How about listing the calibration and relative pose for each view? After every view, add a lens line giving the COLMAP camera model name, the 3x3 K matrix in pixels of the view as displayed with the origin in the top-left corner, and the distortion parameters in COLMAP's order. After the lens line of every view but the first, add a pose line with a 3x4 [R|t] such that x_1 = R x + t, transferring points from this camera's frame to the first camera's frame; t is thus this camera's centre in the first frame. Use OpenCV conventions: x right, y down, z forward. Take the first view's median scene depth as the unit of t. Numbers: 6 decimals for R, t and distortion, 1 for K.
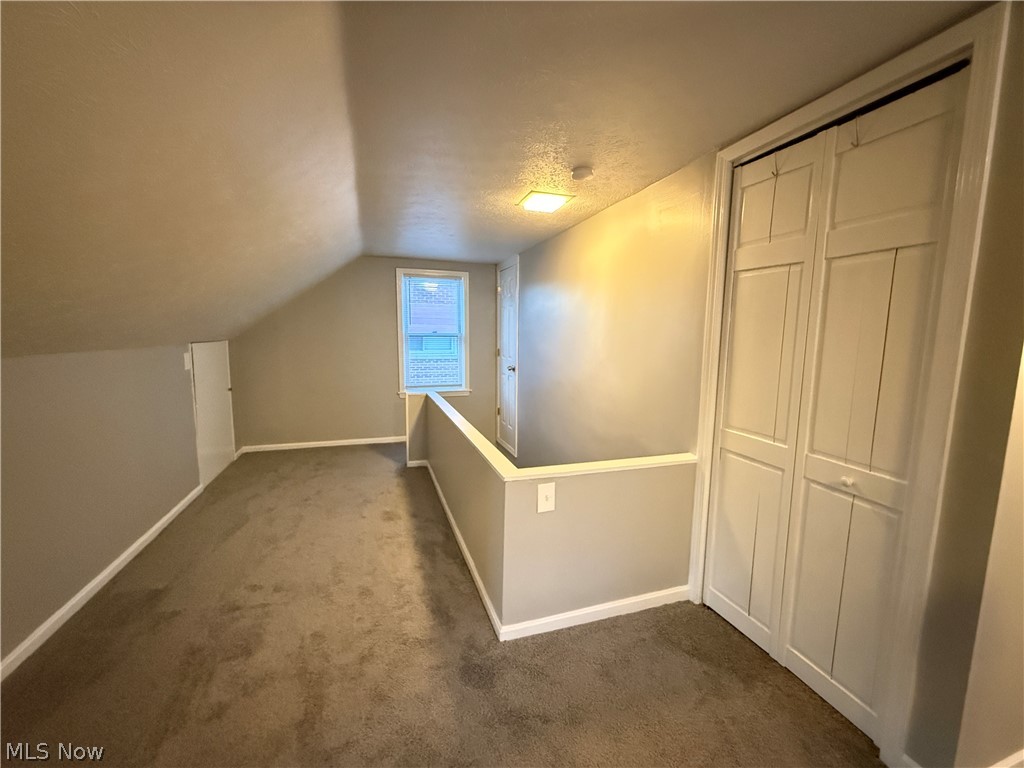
lens RADIAL K [[406.7, 0, 515.4], [0, 406.7, 384.4], [0, 0, 1]] dist [0.000030, -0.000551]
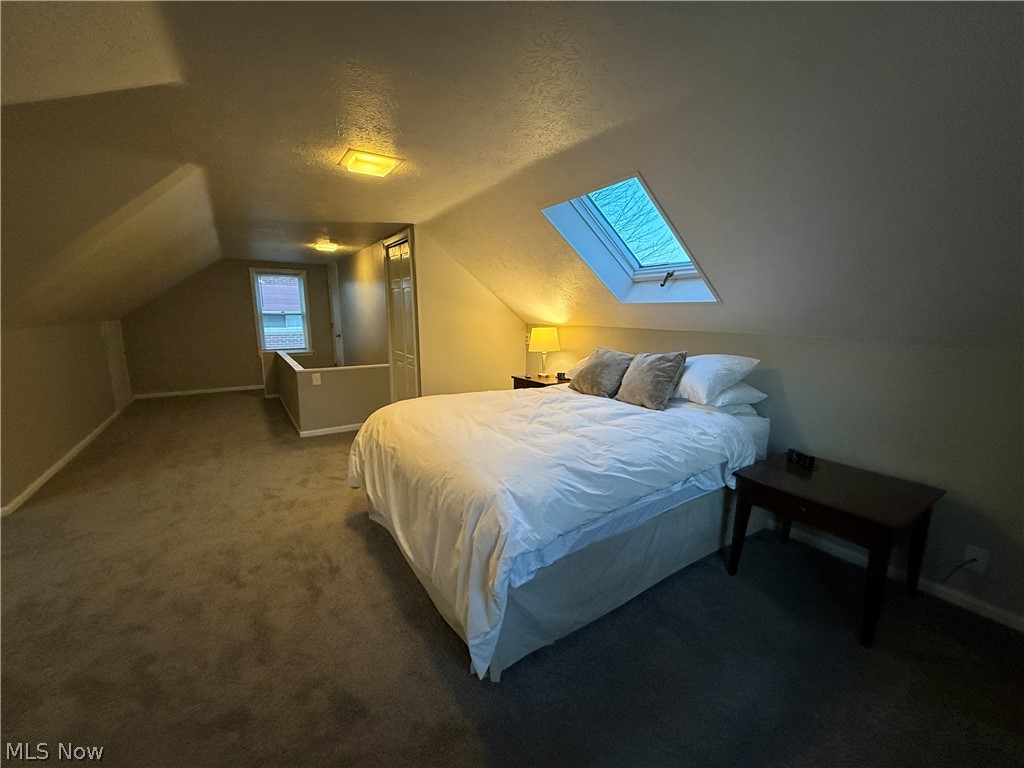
lens RADIAL K [[406.7, 0, 513.6], [0, 406.7, 384.4], [0, 0, 1]] dist [0.000030, -0.000551]
pose [[0.967050, -0.052881, 0.249032, 0.262348], [0.039362, 0.997484, 0.058959, 0.088844], [-0.251524, -0.047214, 0.966699, -0.726410]]
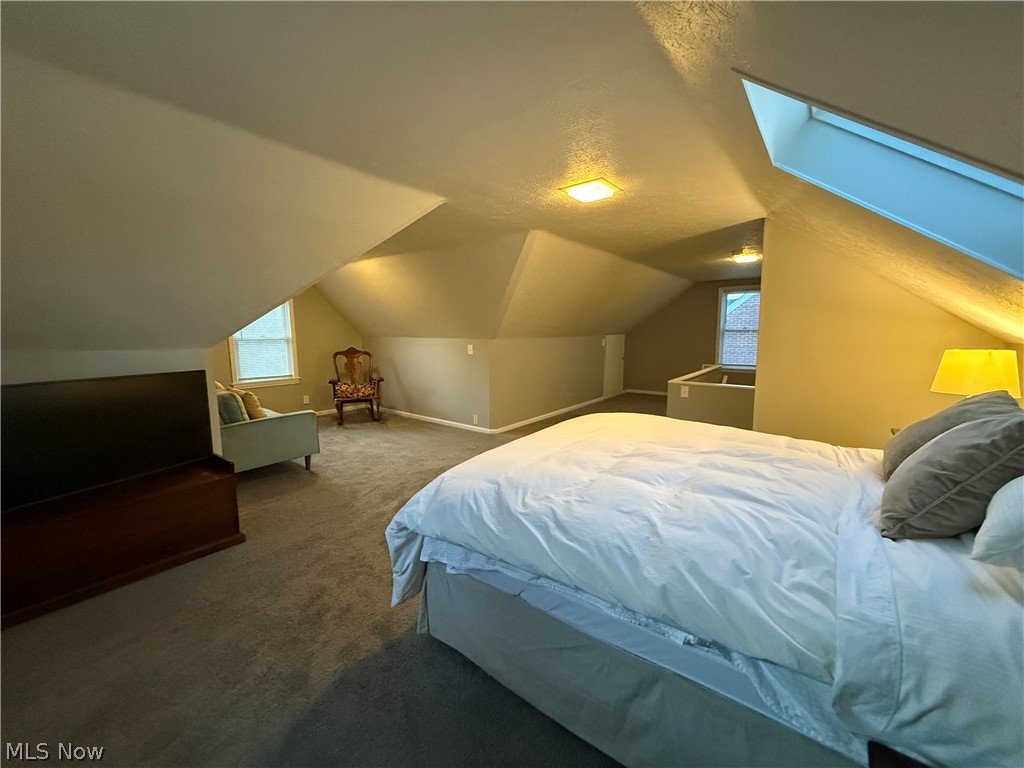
lens RADIAL K [[406.7, 0, 512.8], [0, 406.7, 385.0], [0, 0, 1]] dist [0.000030, -0.000551]
pose [[0.546536, 0.094905, -0.832041, 0.683105], [-0.091400, 0.994382, 0.053385, 0.083184], [0.832433, 0.046872, 0.552140, -0.560918]]
